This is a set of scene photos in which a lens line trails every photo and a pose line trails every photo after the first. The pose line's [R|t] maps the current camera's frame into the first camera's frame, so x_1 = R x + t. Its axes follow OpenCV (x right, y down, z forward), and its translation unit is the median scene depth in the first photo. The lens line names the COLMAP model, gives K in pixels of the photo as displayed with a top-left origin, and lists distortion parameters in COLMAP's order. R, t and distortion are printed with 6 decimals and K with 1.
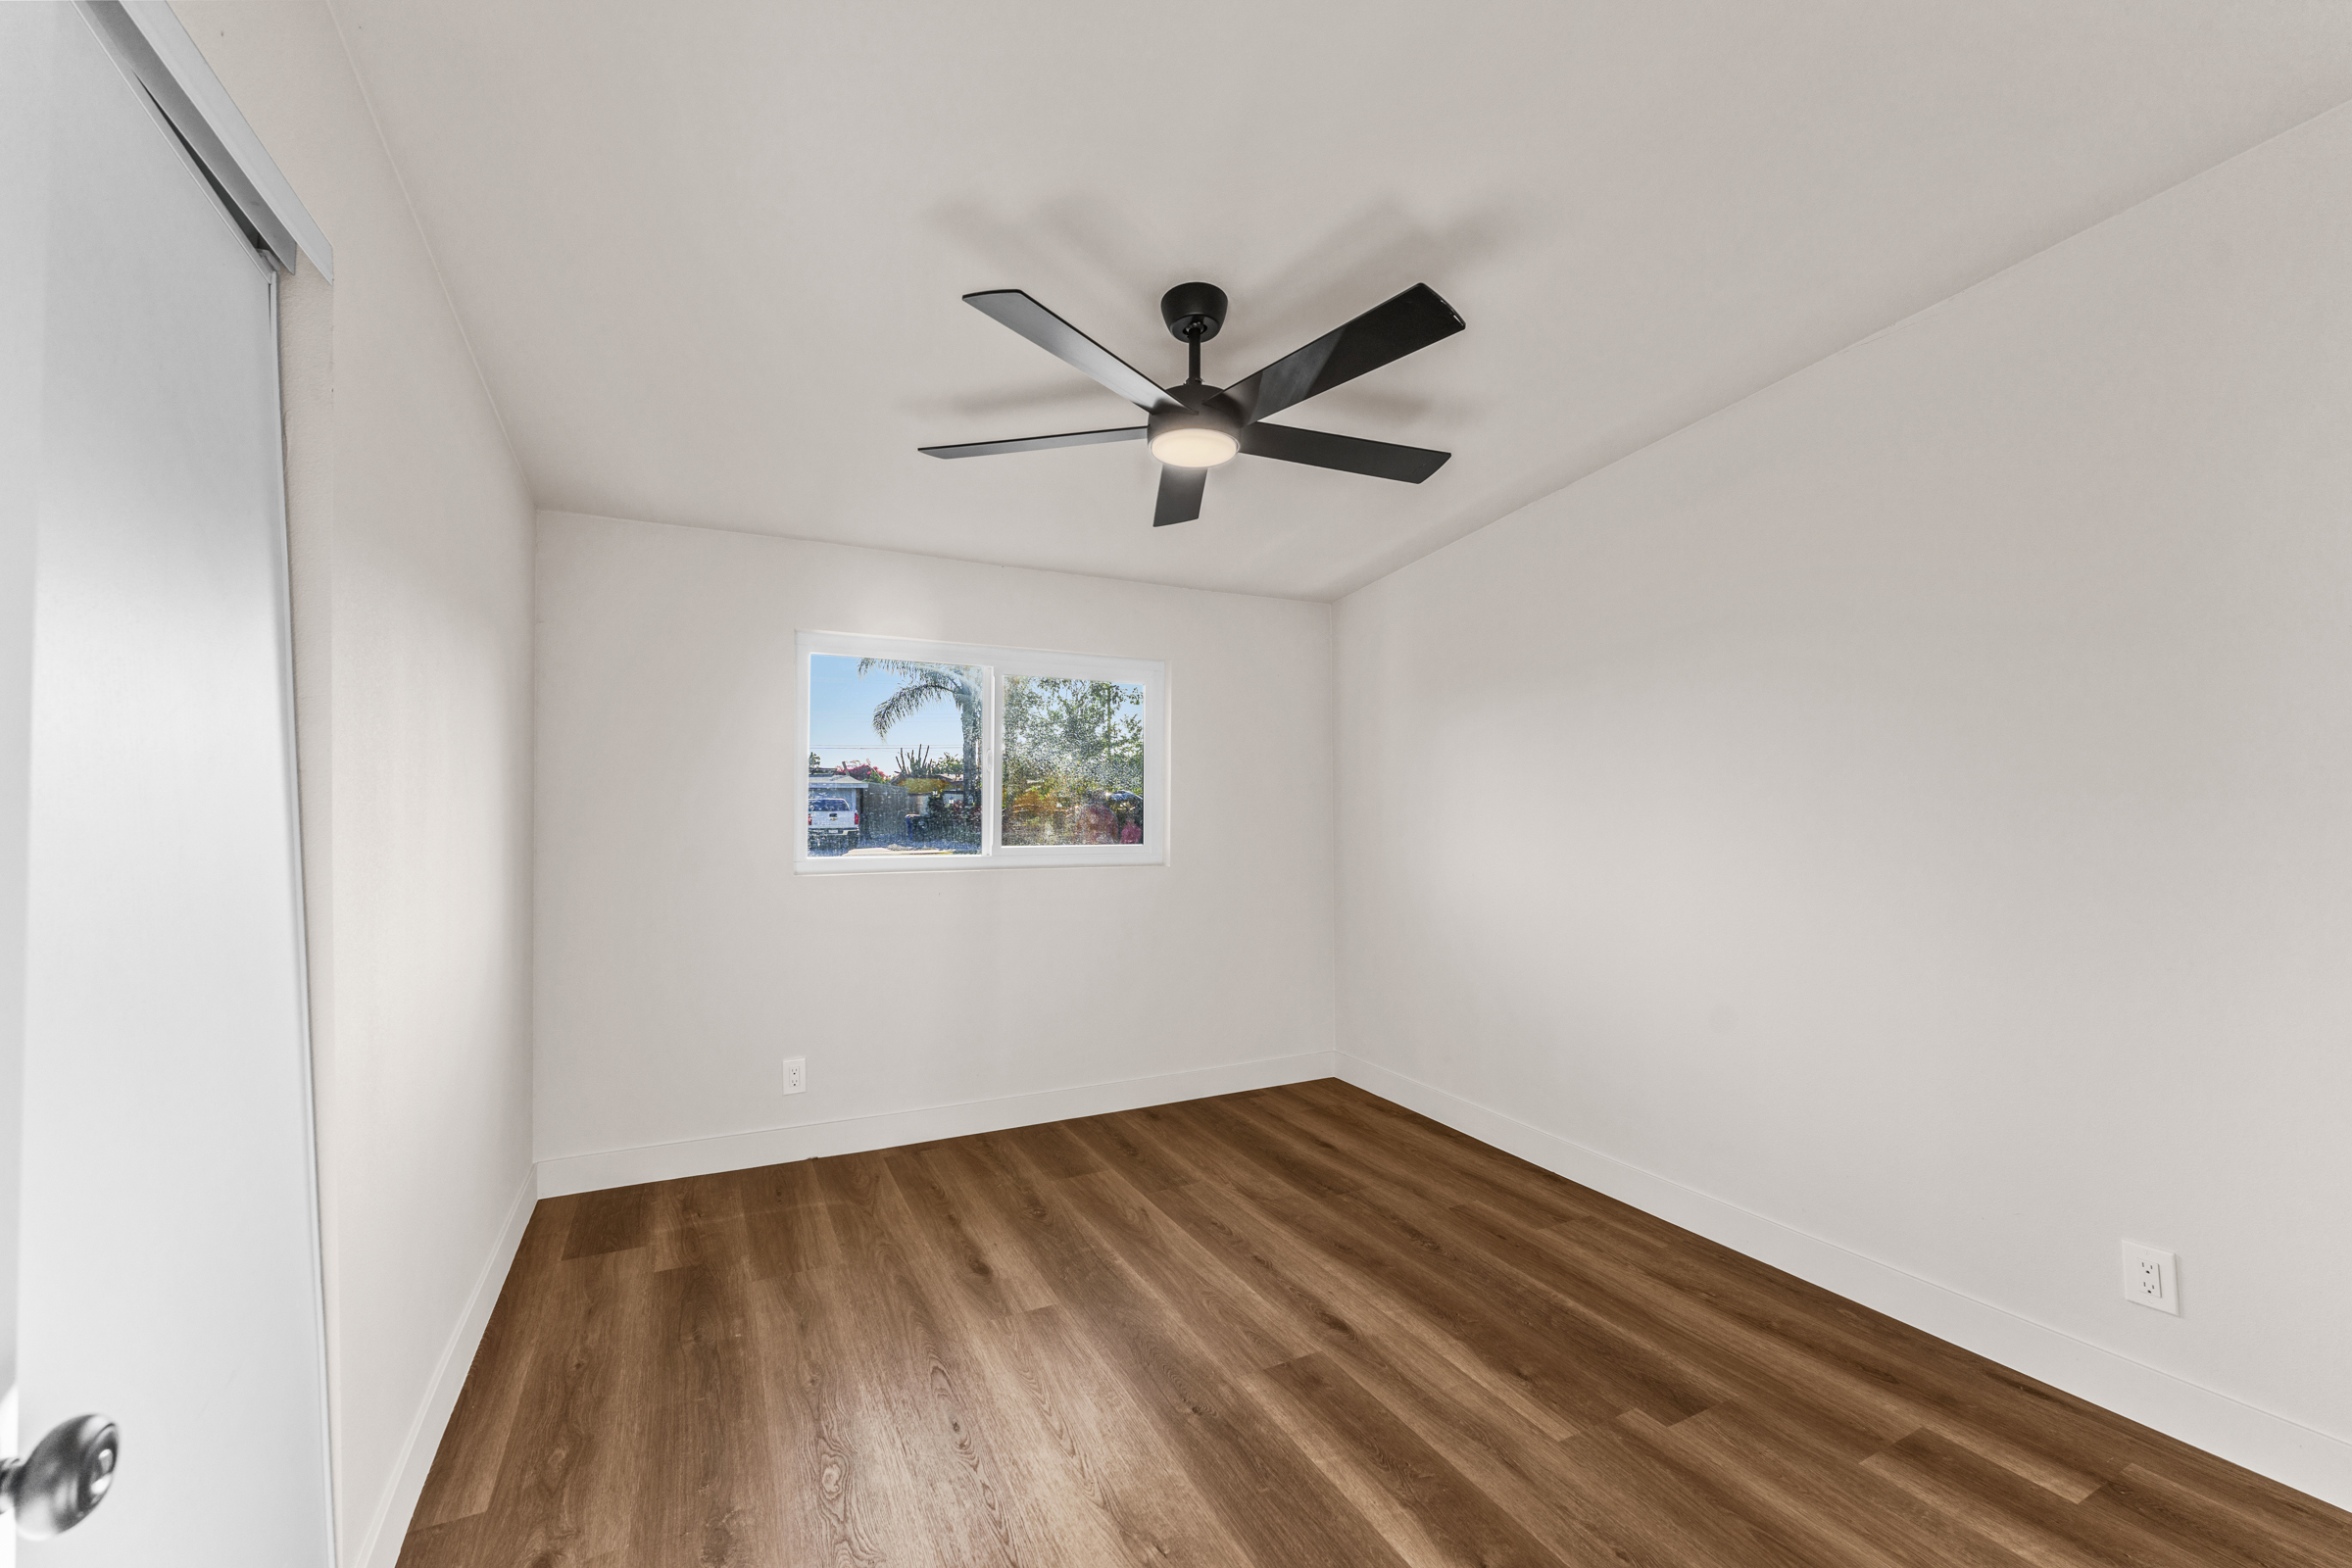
lens RADIAL K [[937.2, 0, 1175.4], [0, 937.2, 778.4], [0, 0, 1]] dist [0.000317, -0.000307]
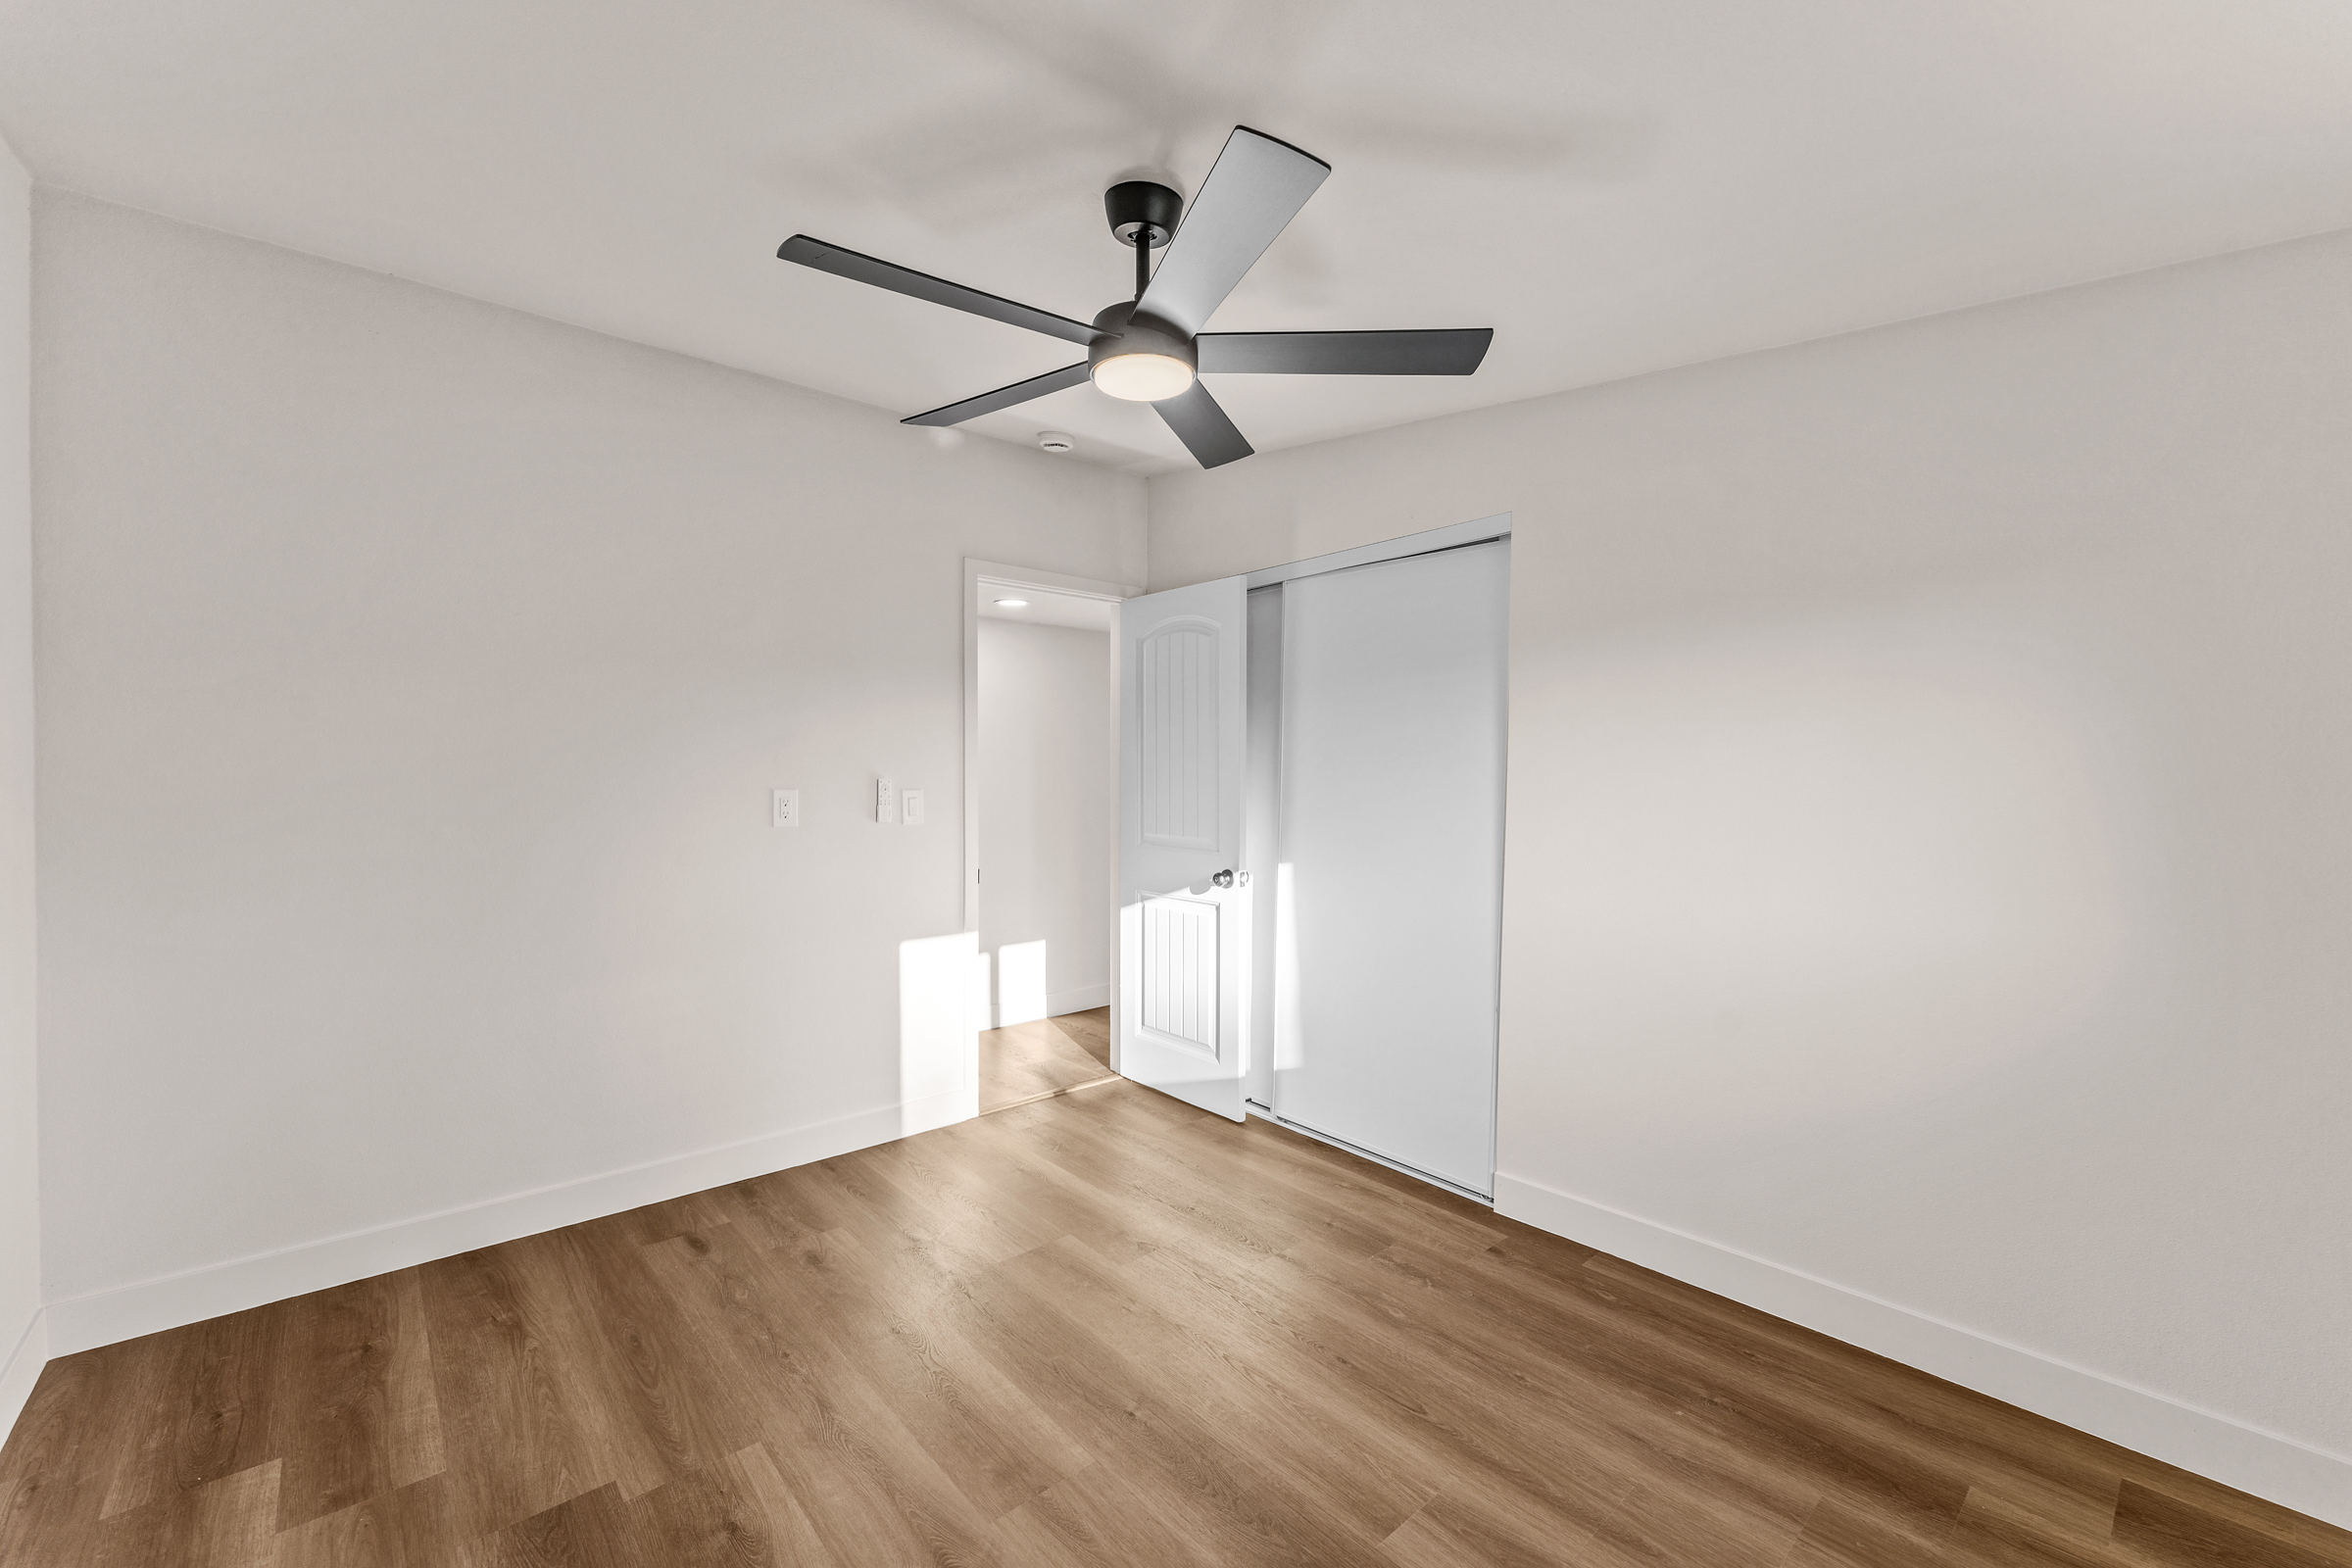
lens RADIAL K [[937.2, 0, 1175.4], [0, 937.2, 778.4], [0, 0, 1]] dist [0.000317, -0.000307]
pose [[-0.968200, -0.000958, -0.250174, 0.220223], [0.004068, 0.999800, -0.019571, 0.033503], [0.250143, -0.019966, -0.968003, 1.957964]]
